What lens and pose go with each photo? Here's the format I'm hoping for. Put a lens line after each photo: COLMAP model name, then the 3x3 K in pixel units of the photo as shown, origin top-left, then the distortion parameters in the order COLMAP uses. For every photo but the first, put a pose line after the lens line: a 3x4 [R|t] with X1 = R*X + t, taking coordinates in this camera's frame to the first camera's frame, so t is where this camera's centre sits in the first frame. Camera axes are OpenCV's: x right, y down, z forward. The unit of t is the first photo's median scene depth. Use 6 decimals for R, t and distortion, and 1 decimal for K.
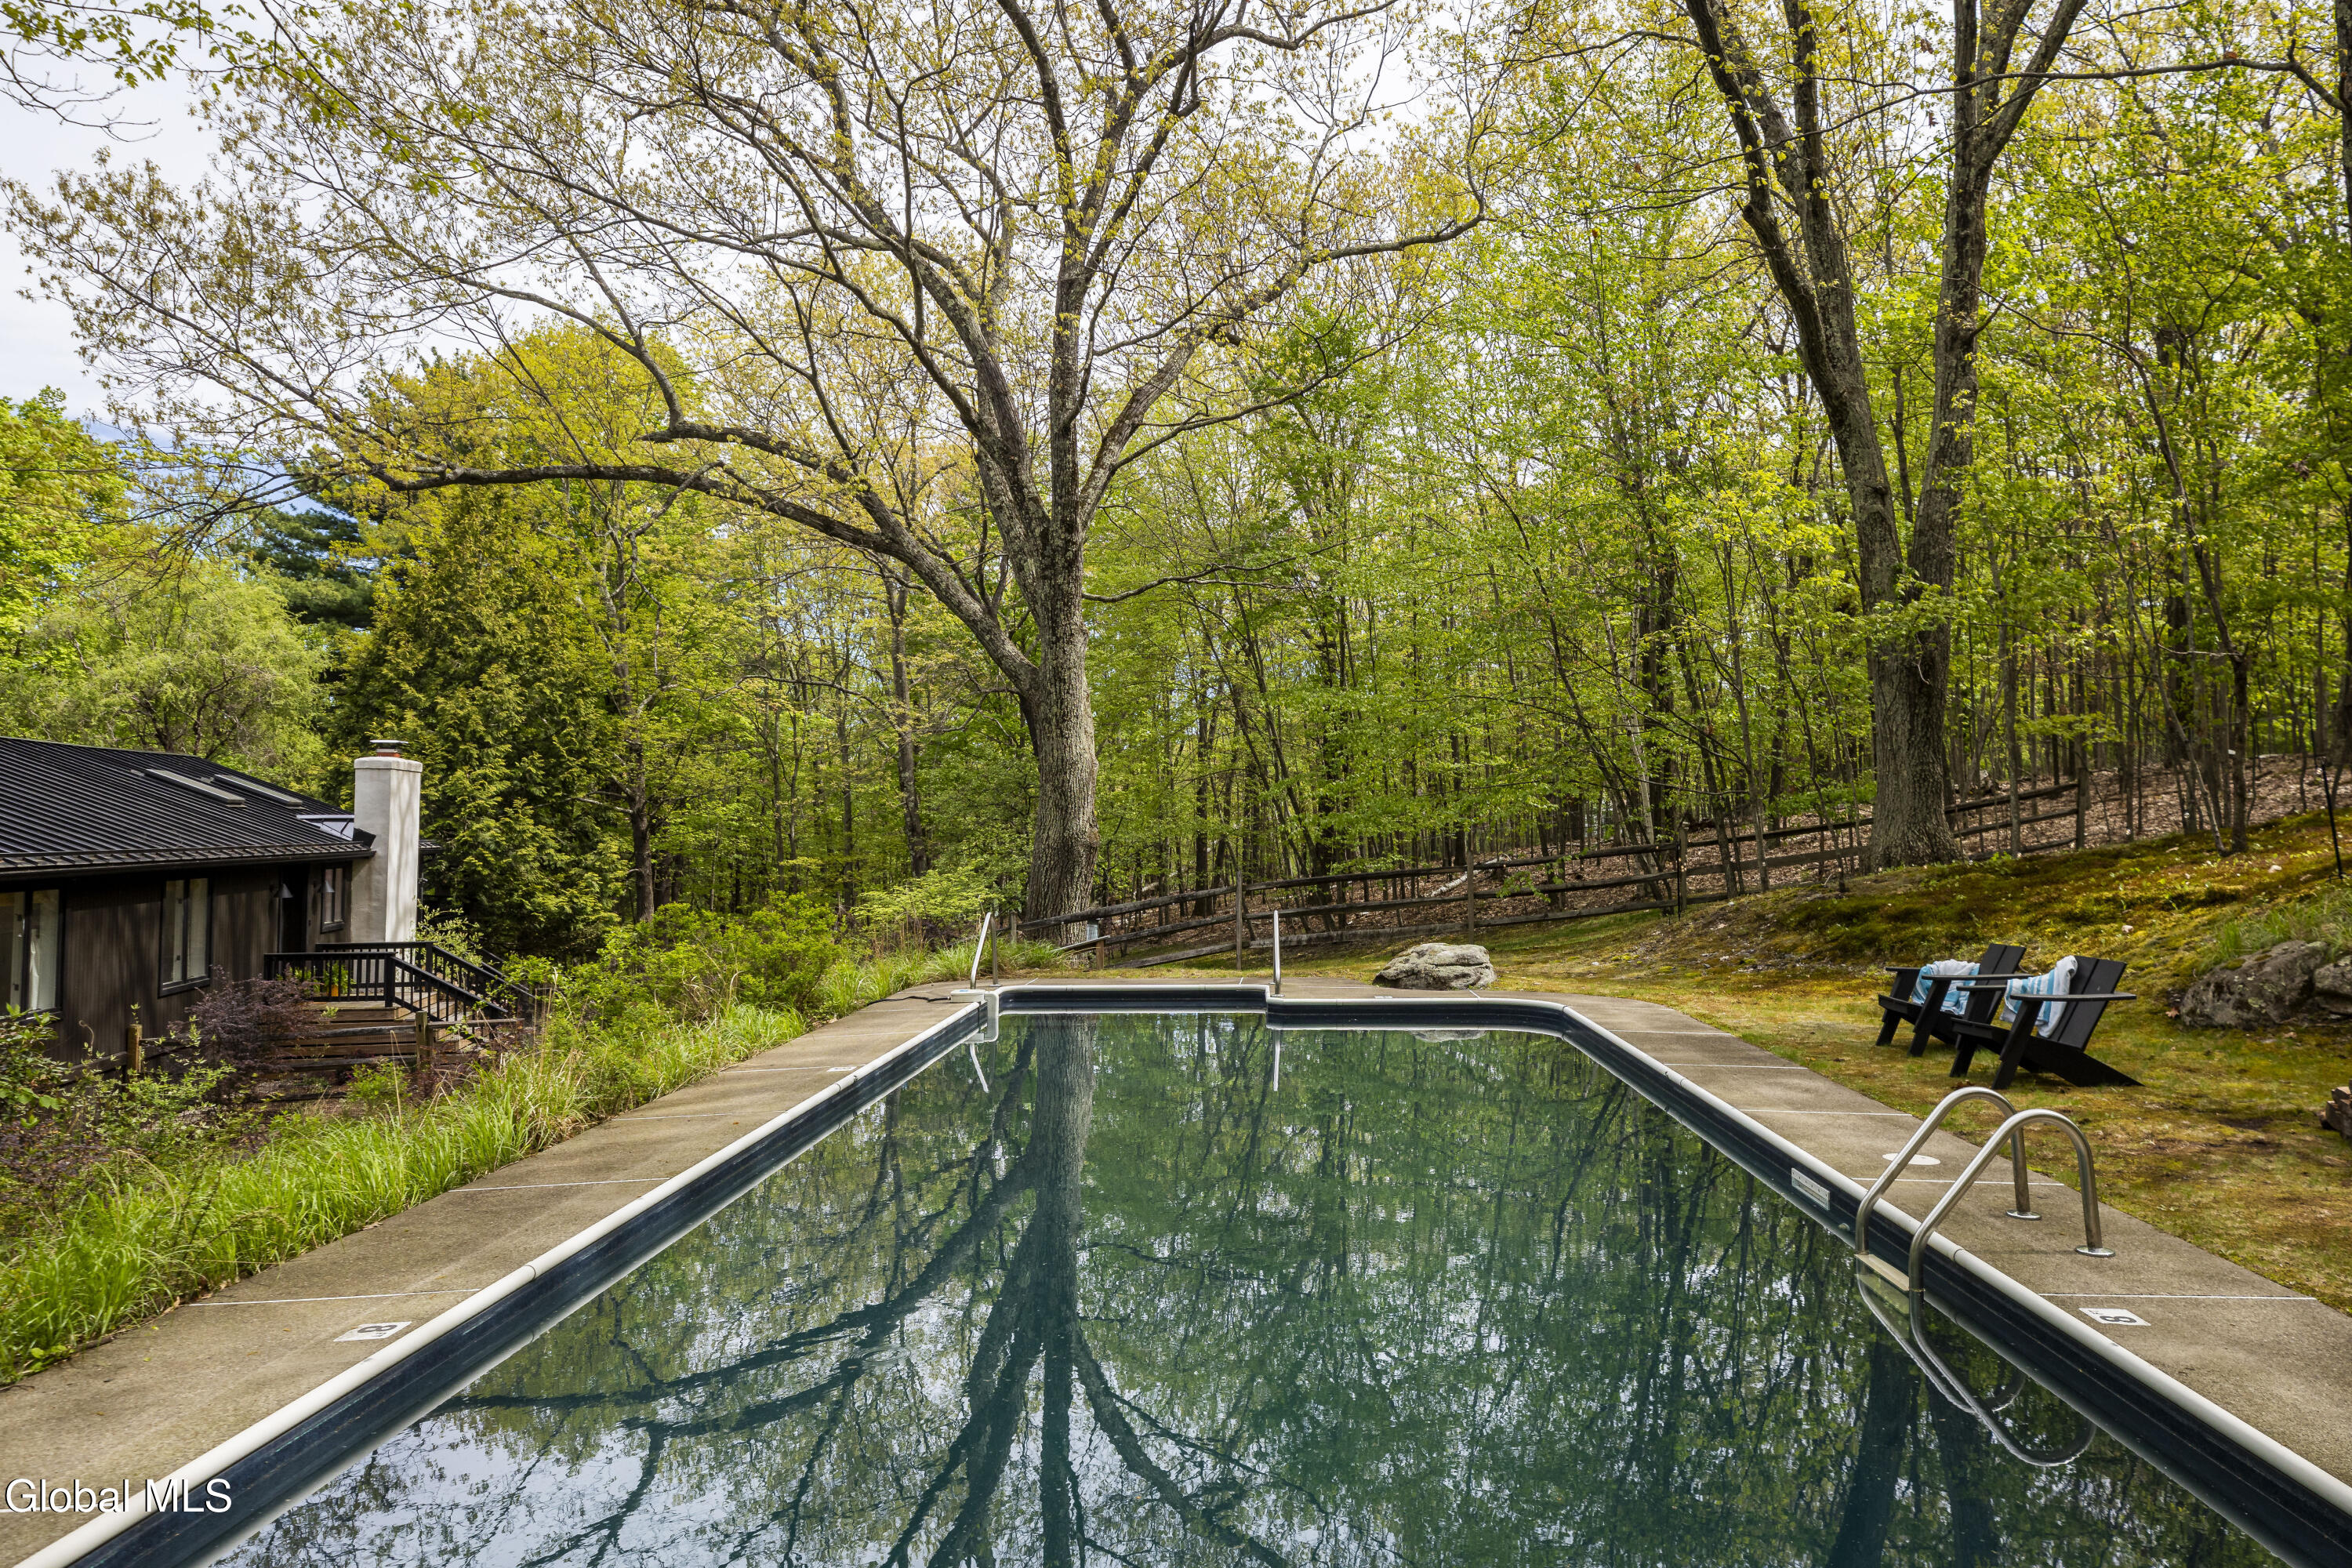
lens RADIAL K [[1498.3, 0, 1177.1], [0, 1498.3, 775.3], [0, 0, 1]] dist [0.029144, 0.002466]
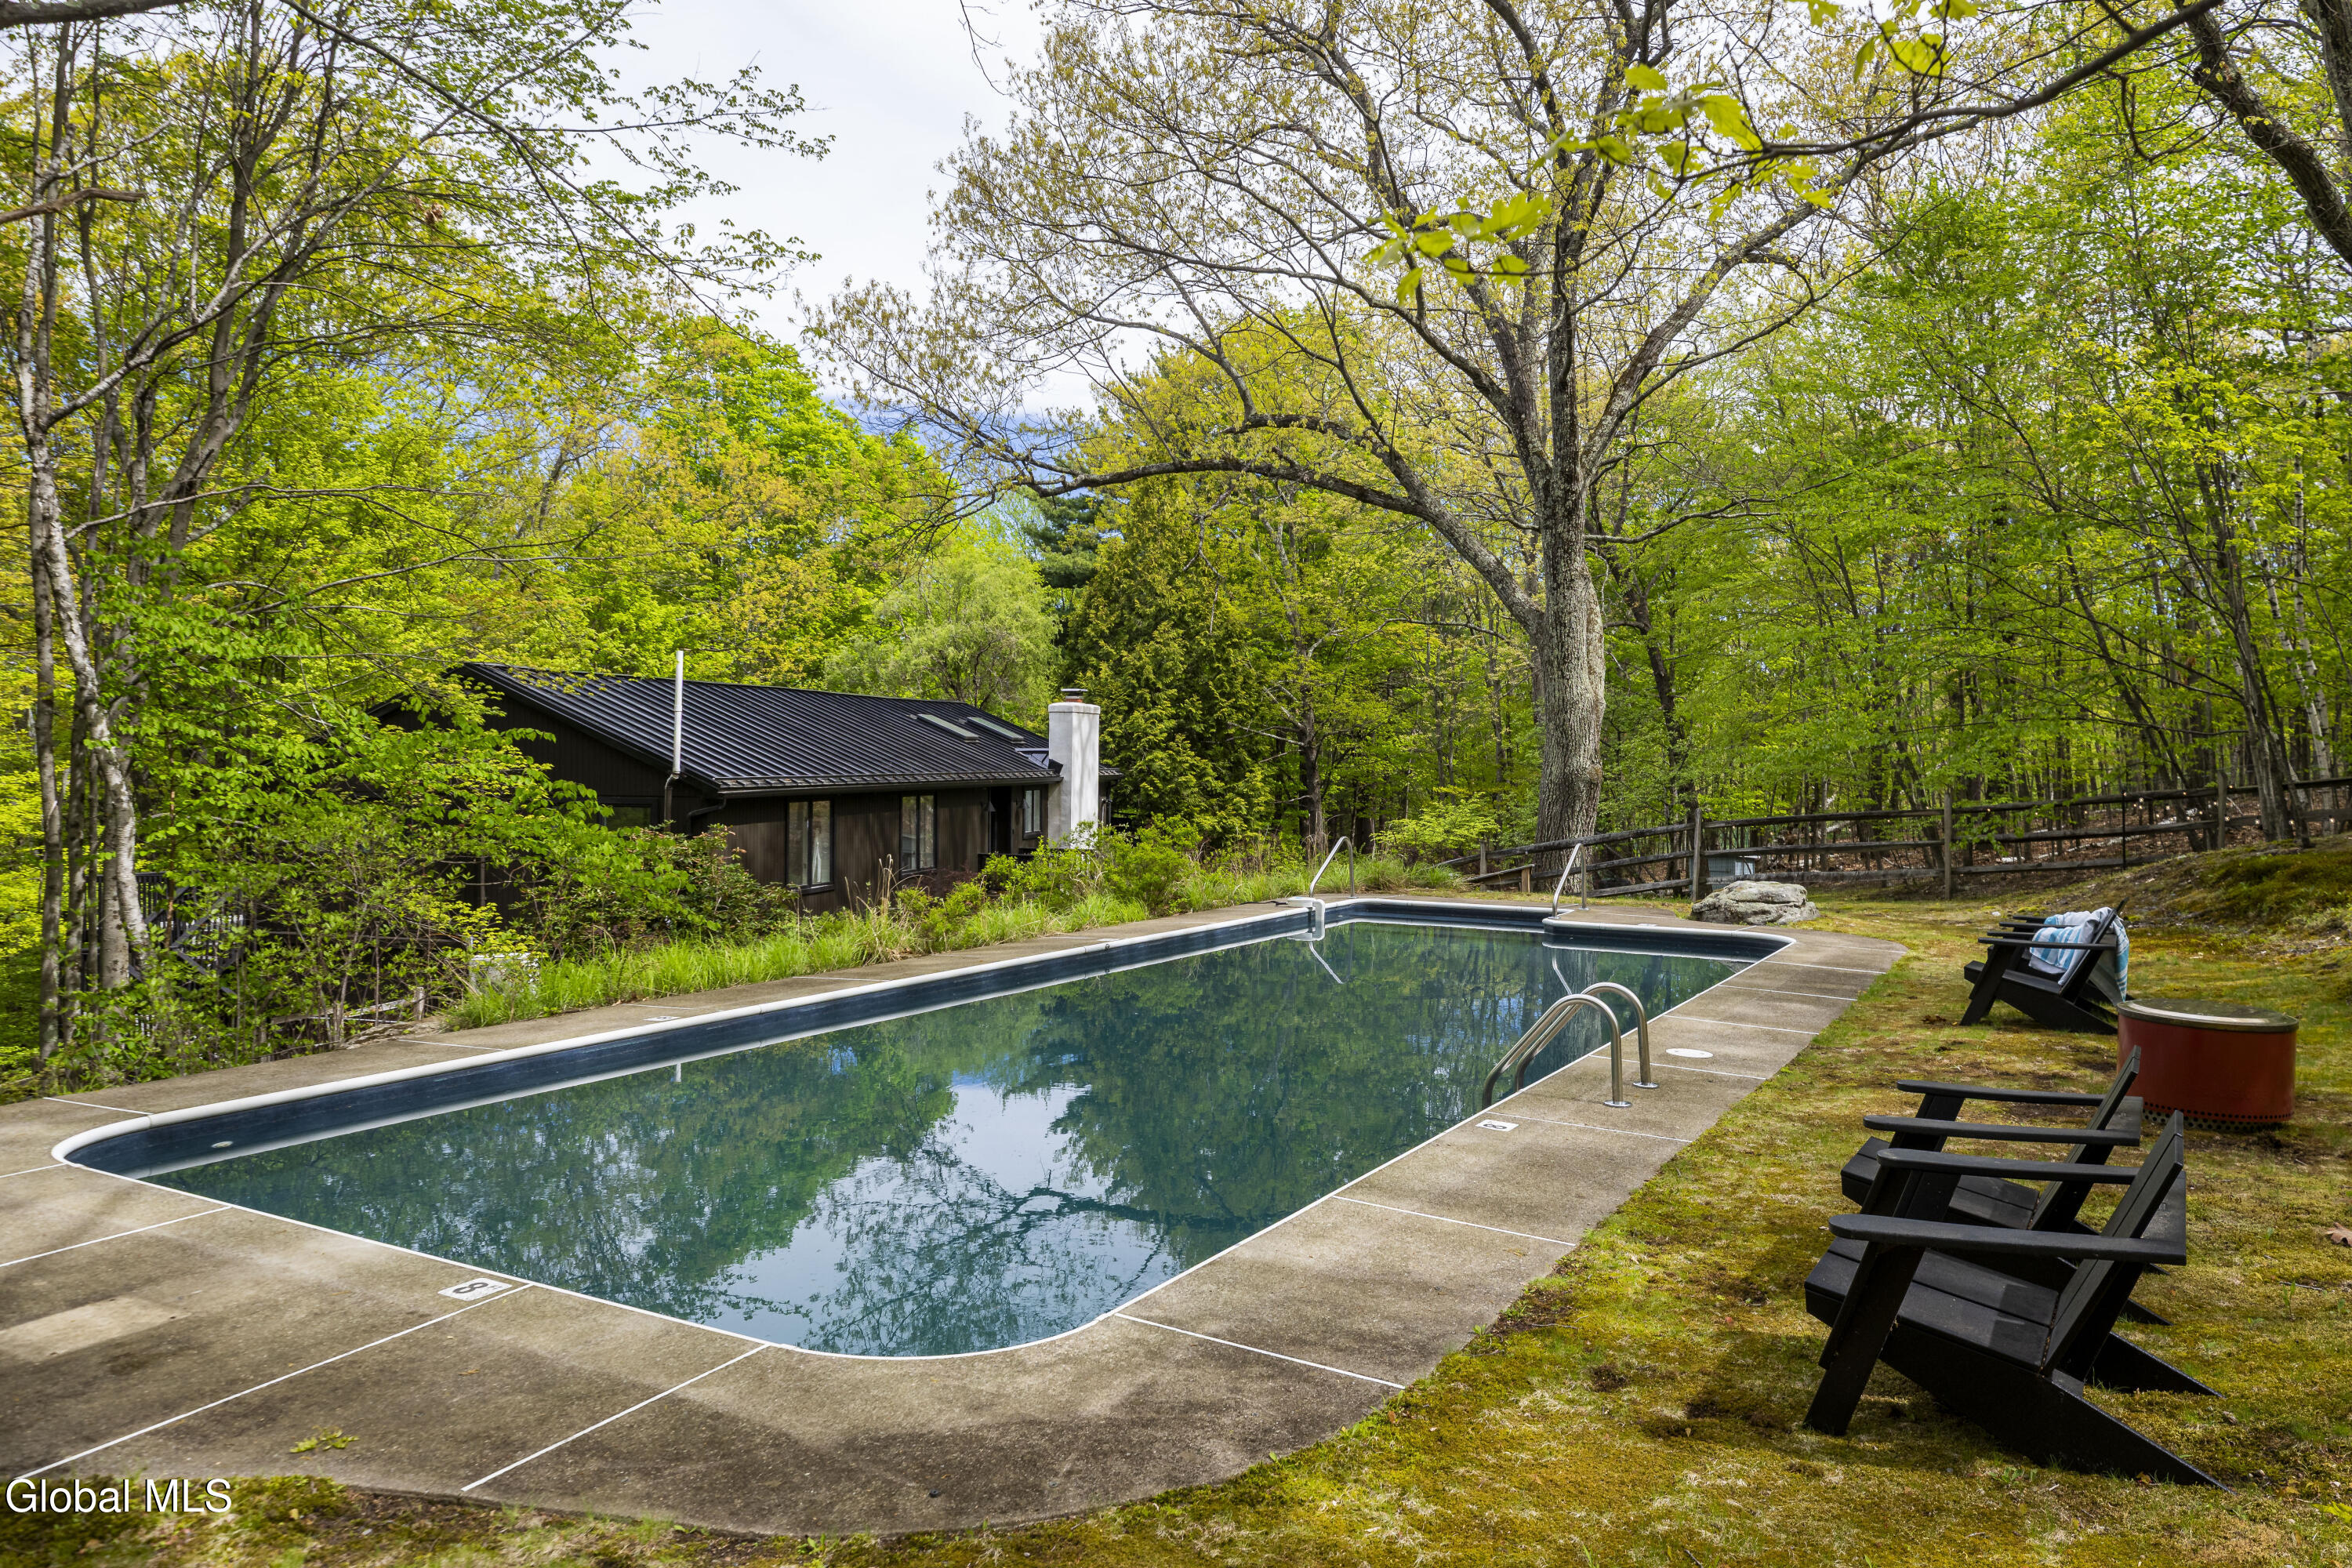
lens RADIAL K [[1675.6, 0, 1173.9], [0, 1675.6, 786.2], [0, 0, 1]] dist [0.000235, 0.000421]
pose [[0.838906, 0.016726, -0.544019, 0.318284], [0.013004, 0.998626, 0.050756, -0.012574], [0.544120, -0.049654, 0.837537, -0.131172]]
